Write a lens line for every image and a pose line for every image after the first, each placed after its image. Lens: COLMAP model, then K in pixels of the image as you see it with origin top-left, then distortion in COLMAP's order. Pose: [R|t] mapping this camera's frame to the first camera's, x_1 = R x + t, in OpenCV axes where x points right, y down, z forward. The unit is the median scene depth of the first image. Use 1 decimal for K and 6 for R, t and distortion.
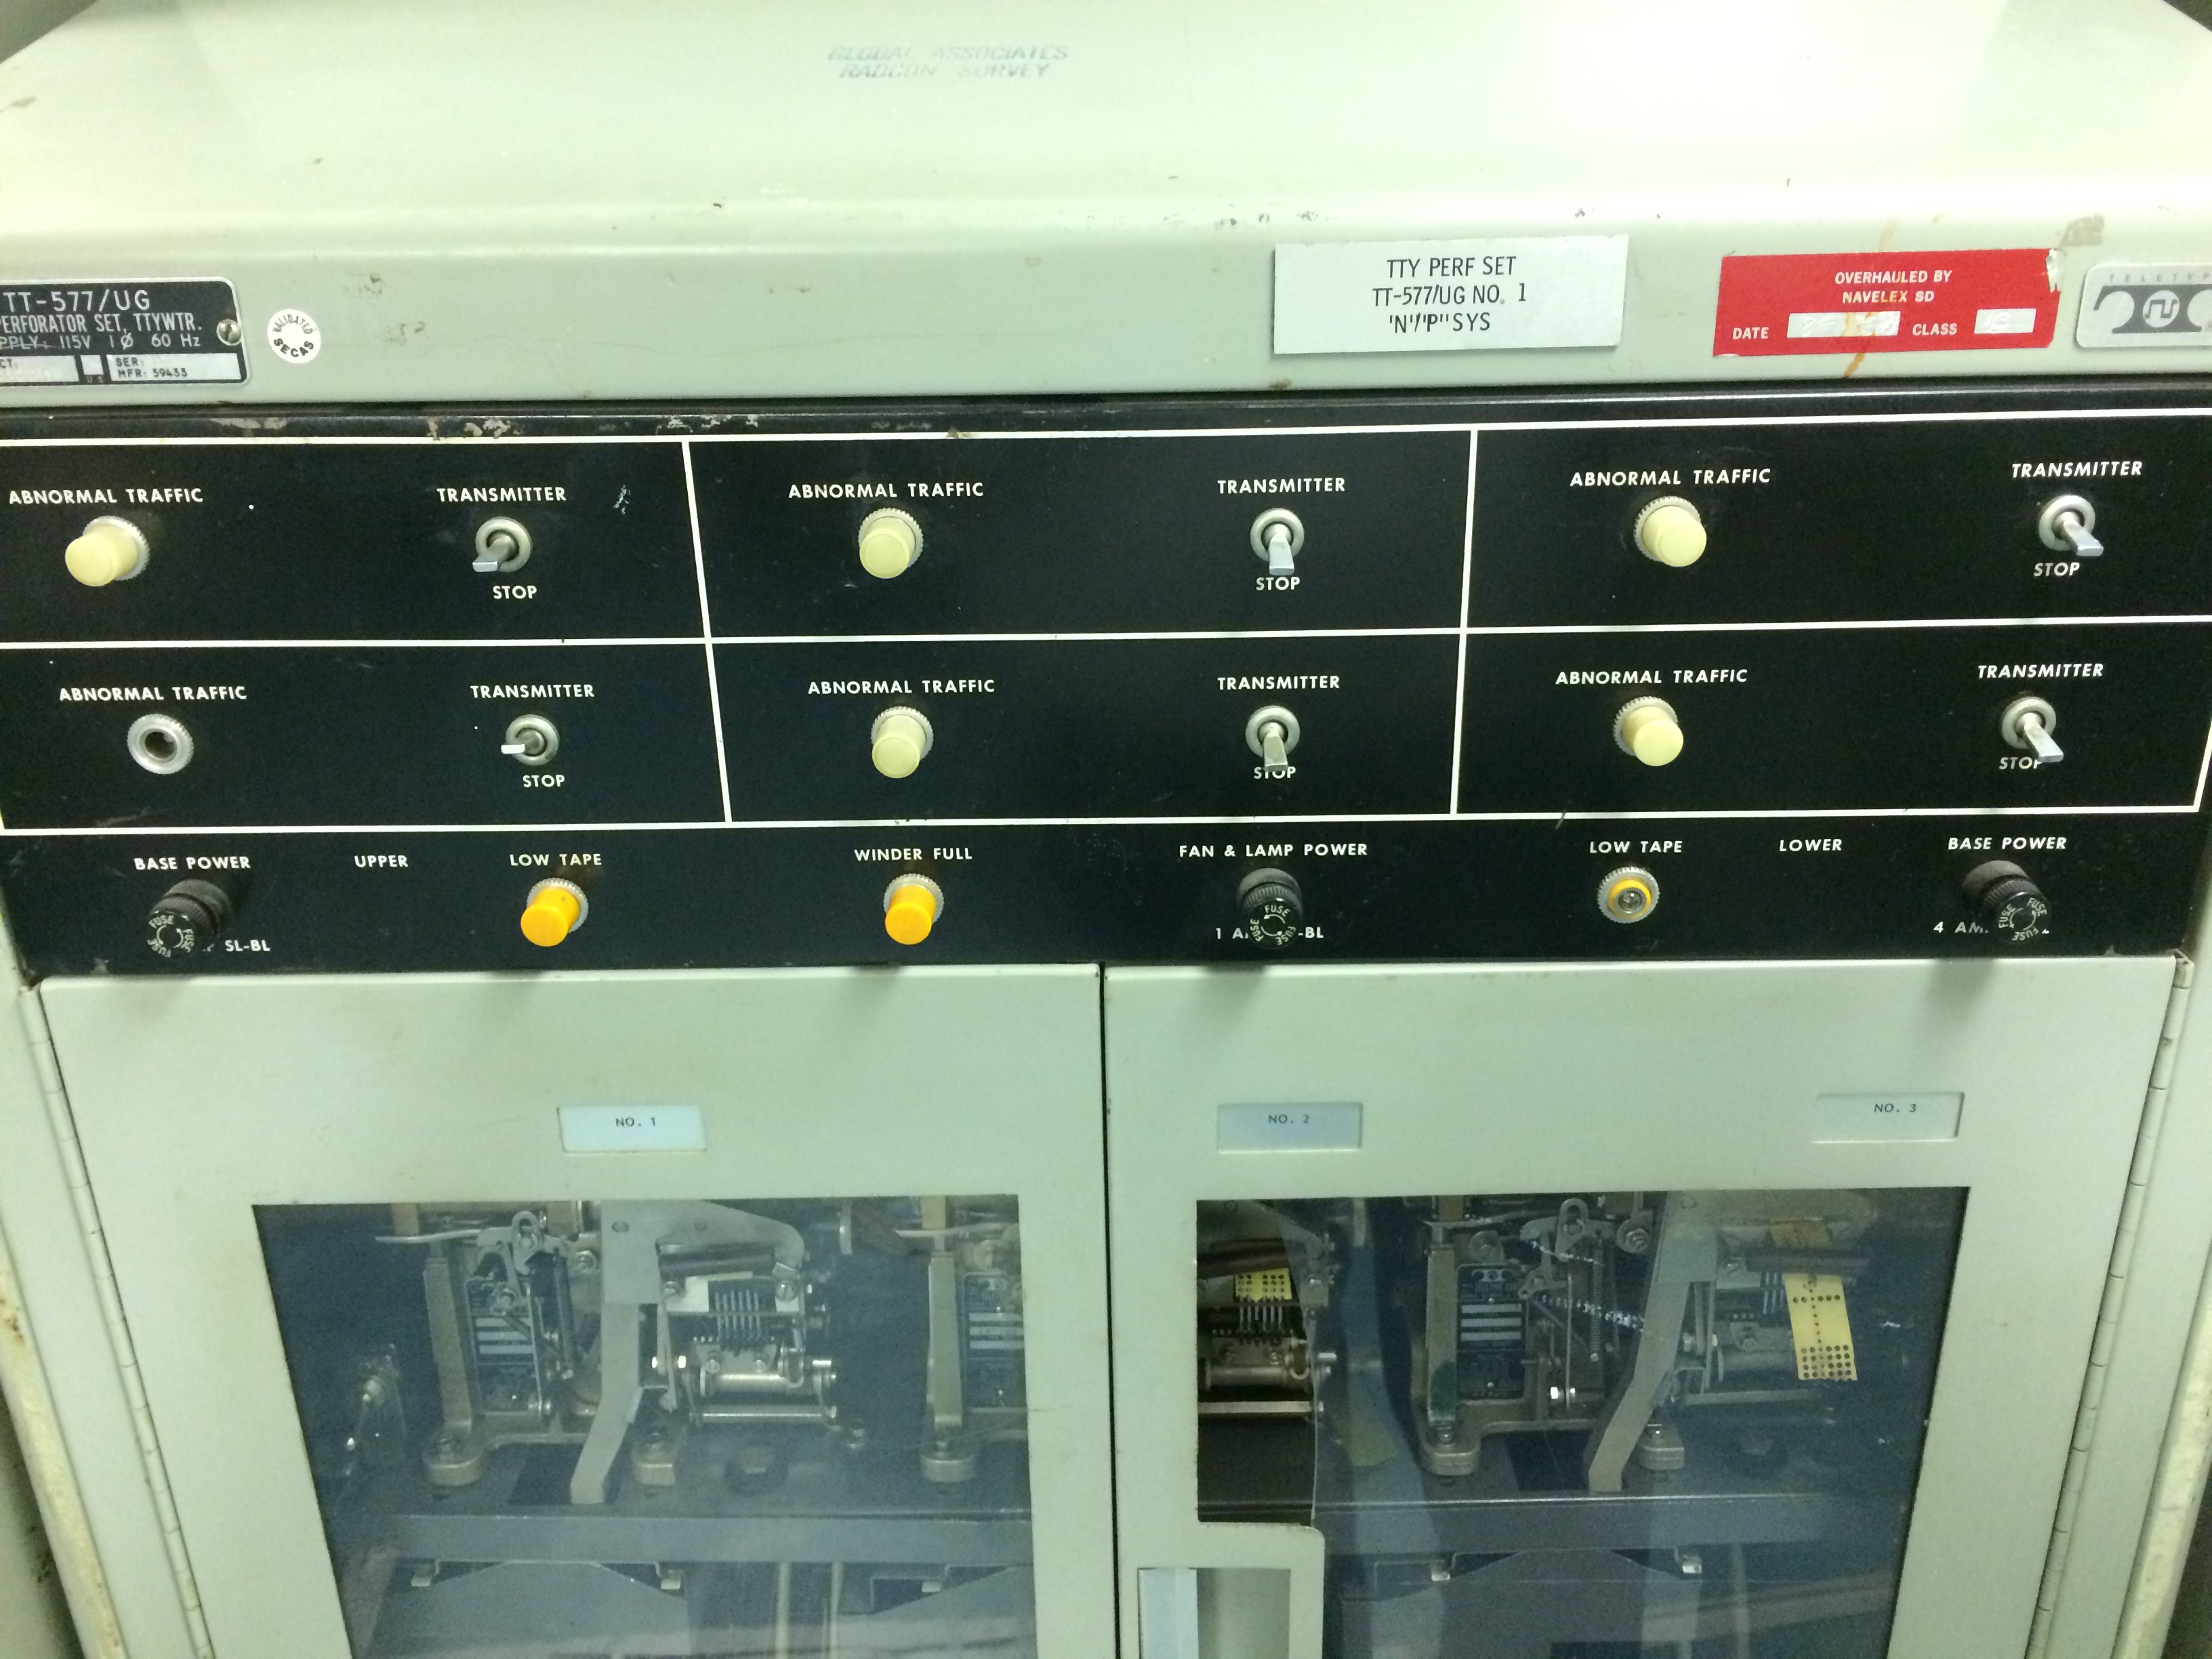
lens RADIAL K [[1932.8, 0, 1100.8], [0, 1932.8, 818.5], [0, 0, 1]] dist [0.074220, -0.099595]
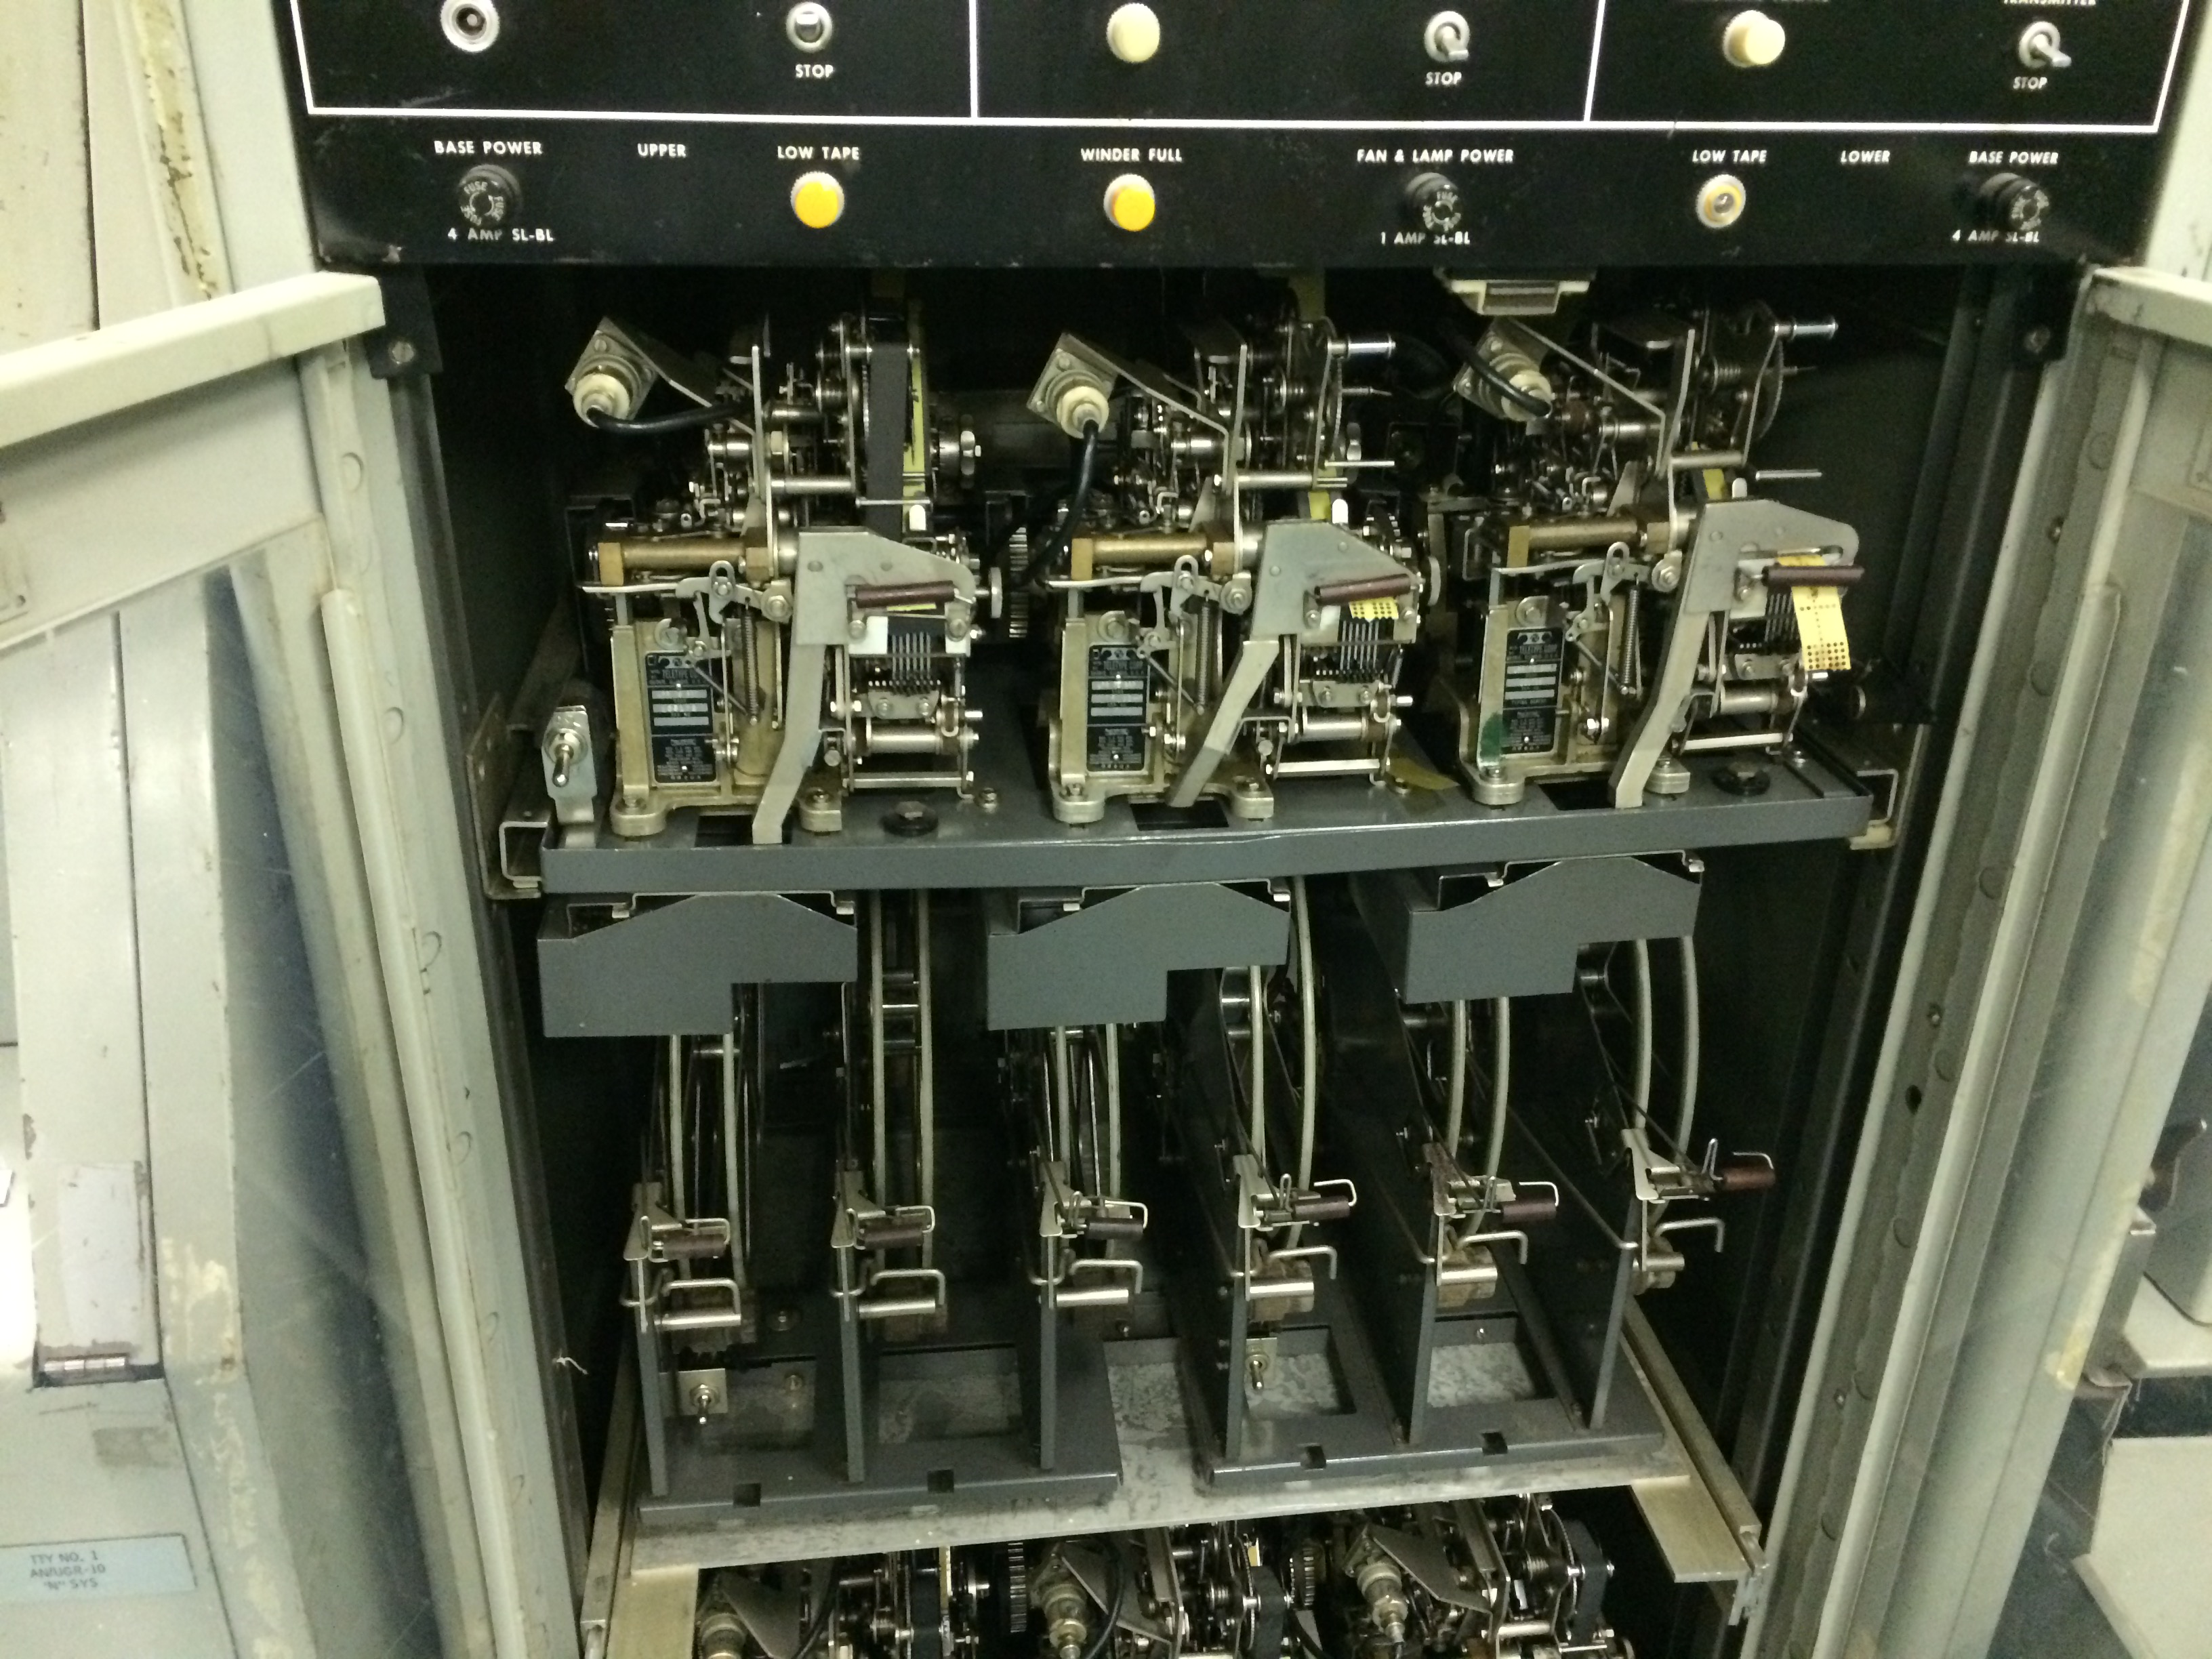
lens RADIAL K [[1932.8, 0, 1109.9], [0, 1932.8, 843.1], [0, 0, 1]] dist [0.074220, -0.099595]
pose [[0.990559, -0.023898, 0.134988, -0.228628], [0.013267, 0.996777, 0.079117, 0.277339], [-0.136444, -0.076579, 0.987684, -0.145130]]
